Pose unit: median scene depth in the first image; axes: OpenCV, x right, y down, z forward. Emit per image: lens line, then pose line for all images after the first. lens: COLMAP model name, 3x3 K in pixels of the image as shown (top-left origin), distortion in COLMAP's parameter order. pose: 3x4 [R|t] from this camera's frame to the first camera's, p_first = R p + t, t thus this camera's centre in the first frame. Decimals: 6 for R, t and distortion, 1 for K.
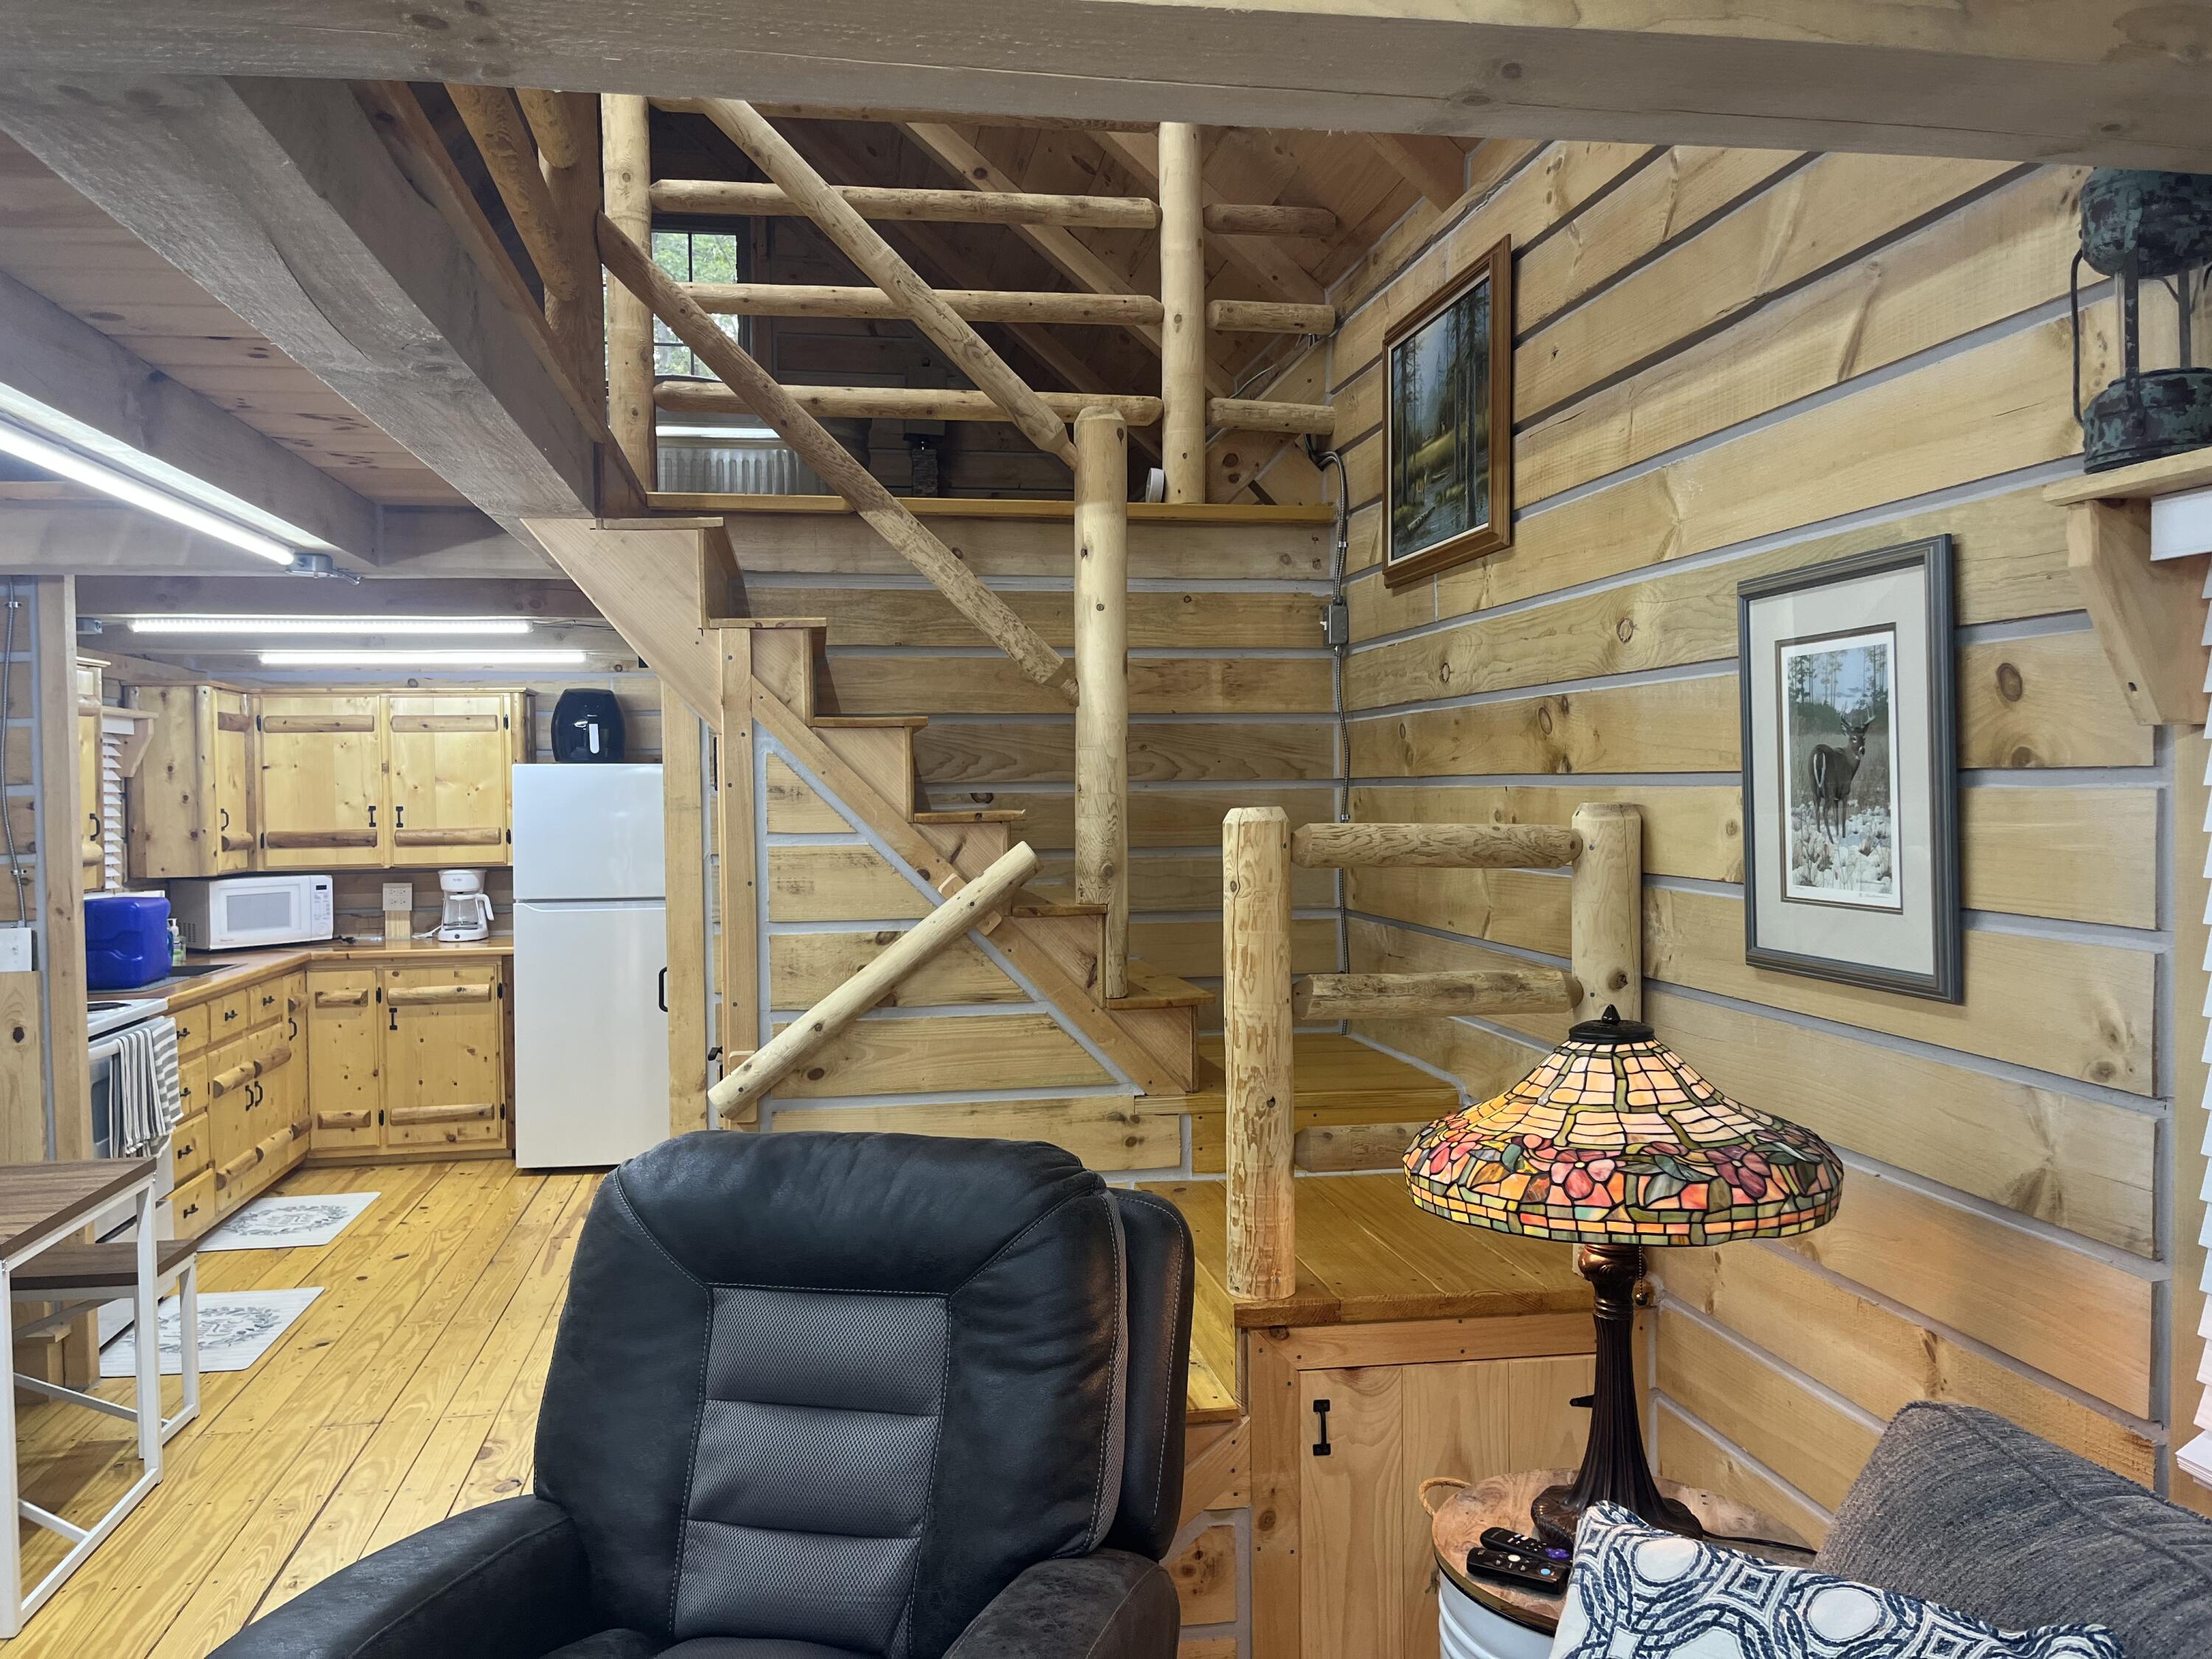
lens RADIAL K [[1671.6, 0, 1095.4], [0, 1671.6, 818.2], [0, 0, 1]] dist [0.069883, -0.090401]
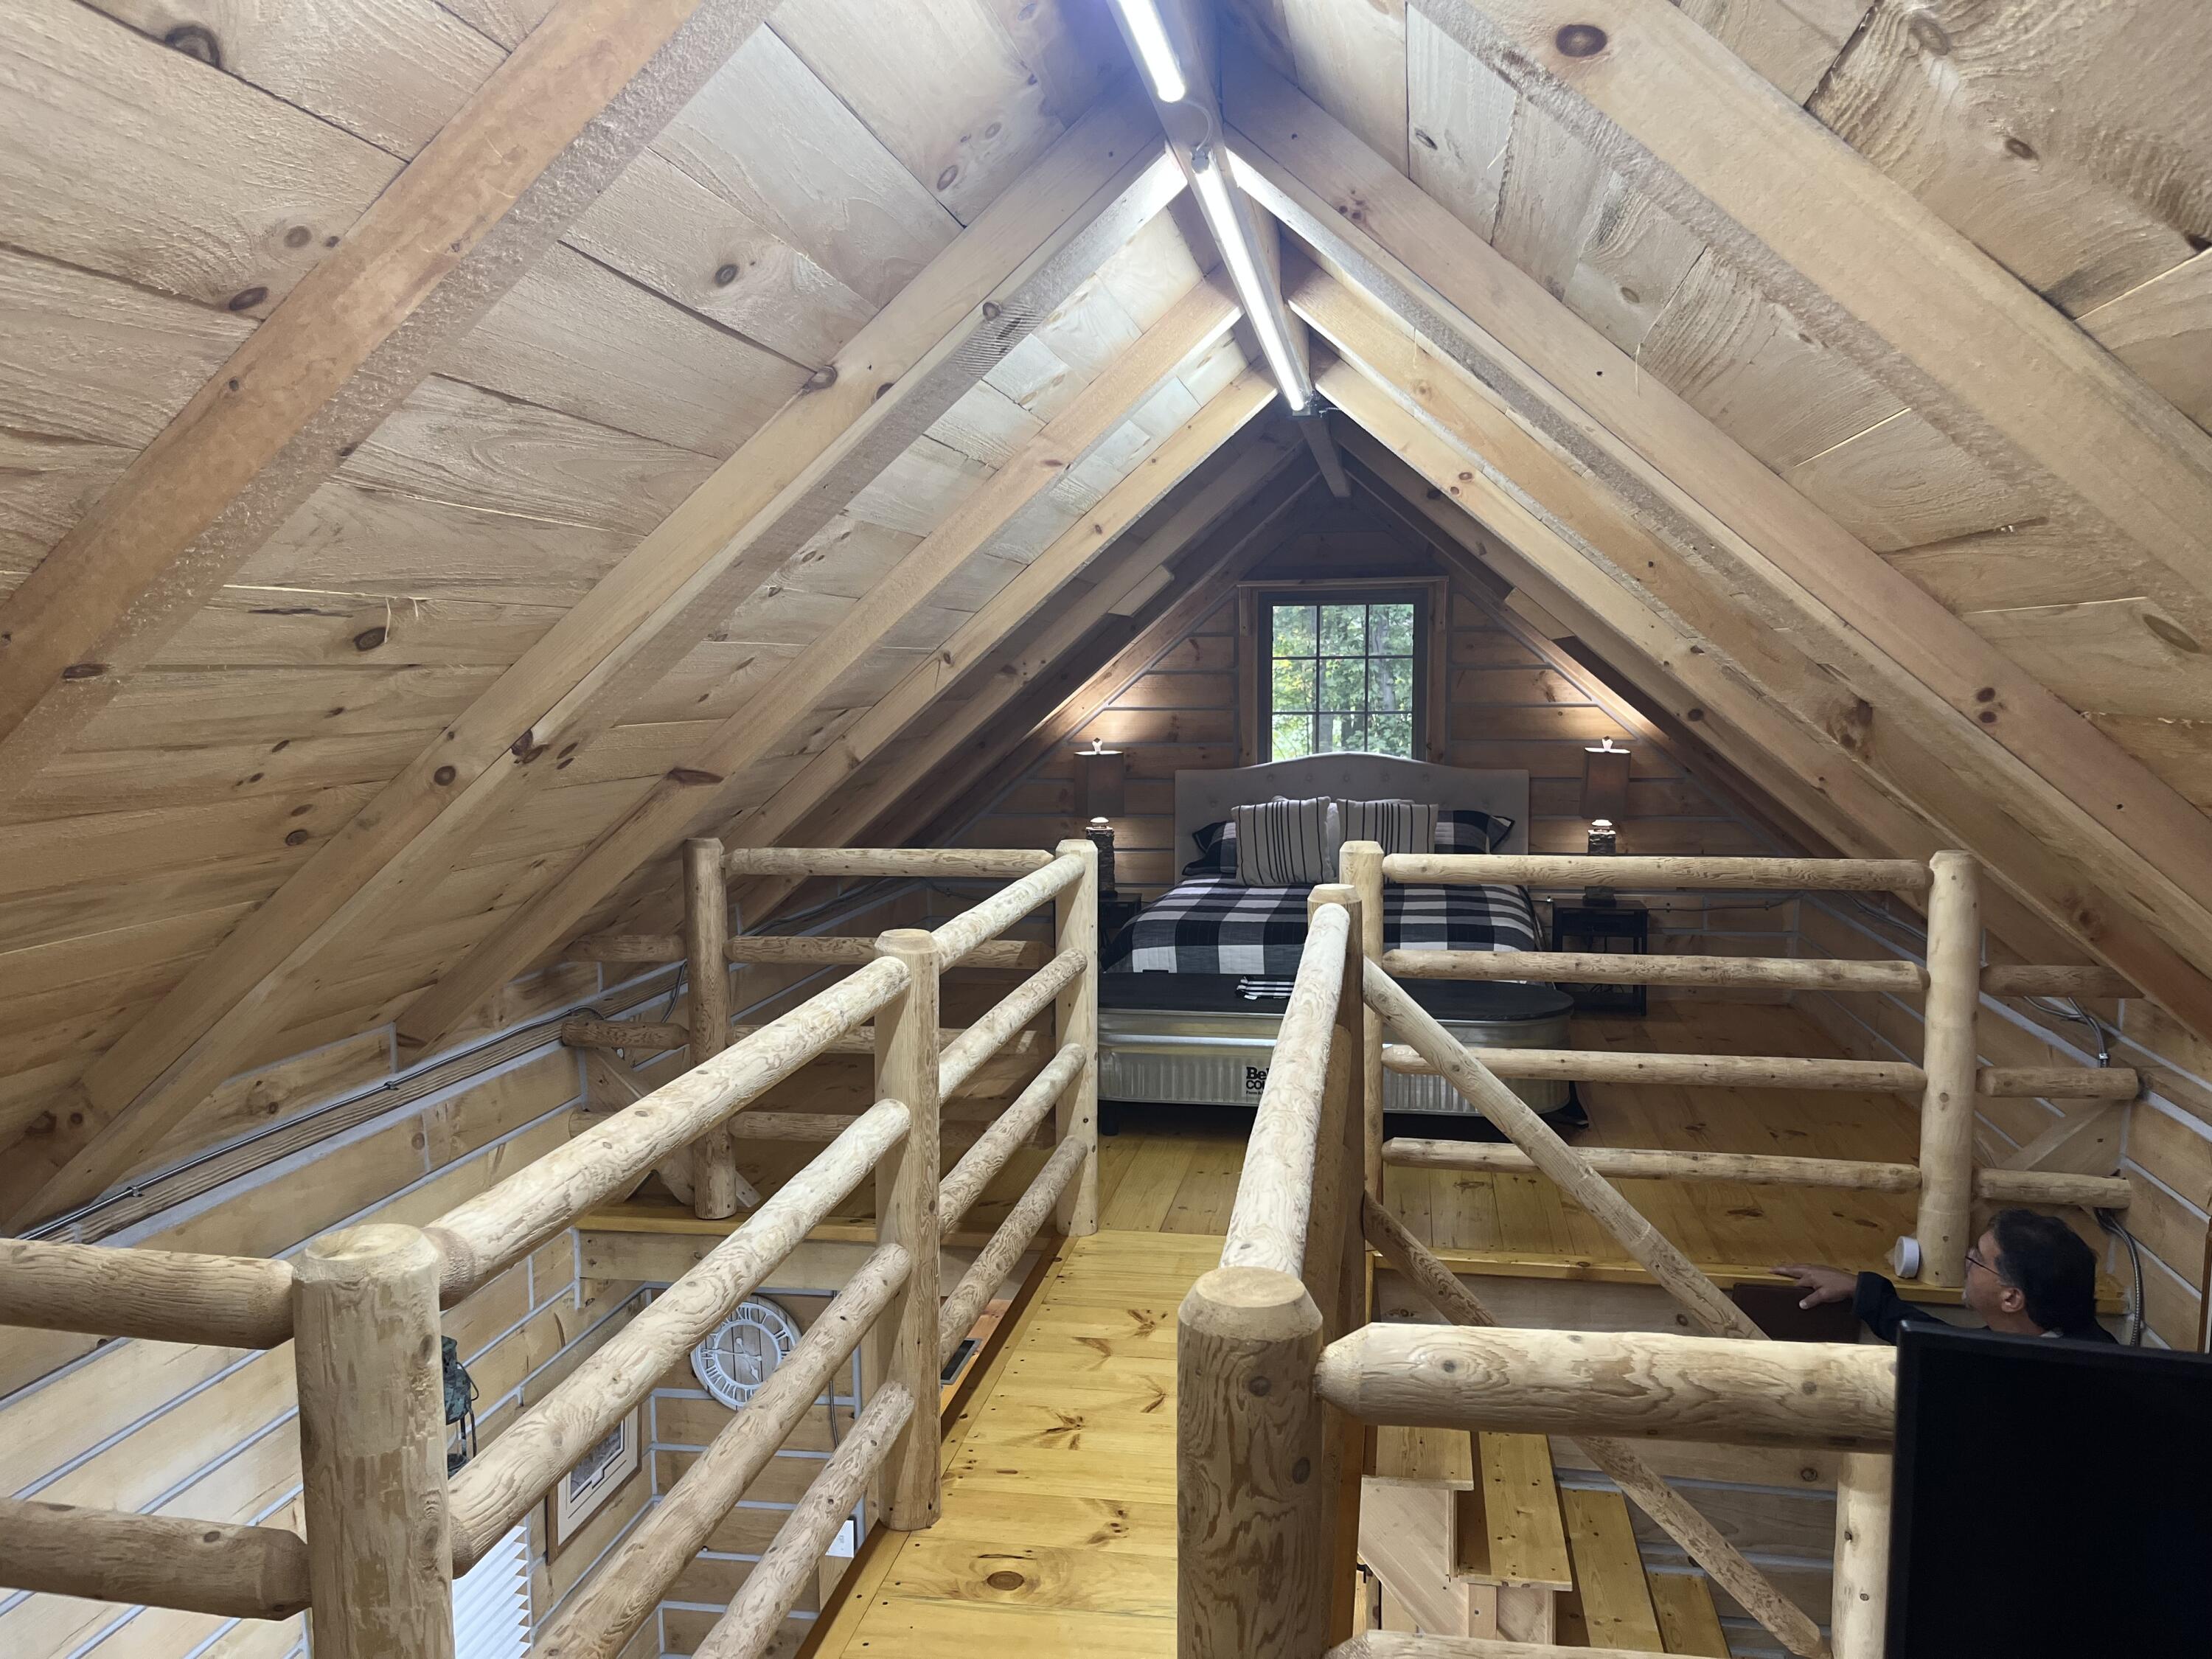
lens RADIAL K [[1671.6, 0, 1094.8], [0, 1671.6, 836.6], [0, 0, 1]] dist [0.069883, -0.090401]
pose [[0.939248, 0.037802, -0.341152, -0.096779], [-0.010460, 0.996608, 0.081634, -0.636657], [0.343081, -0.073106, 0.936457, -0.028871]]
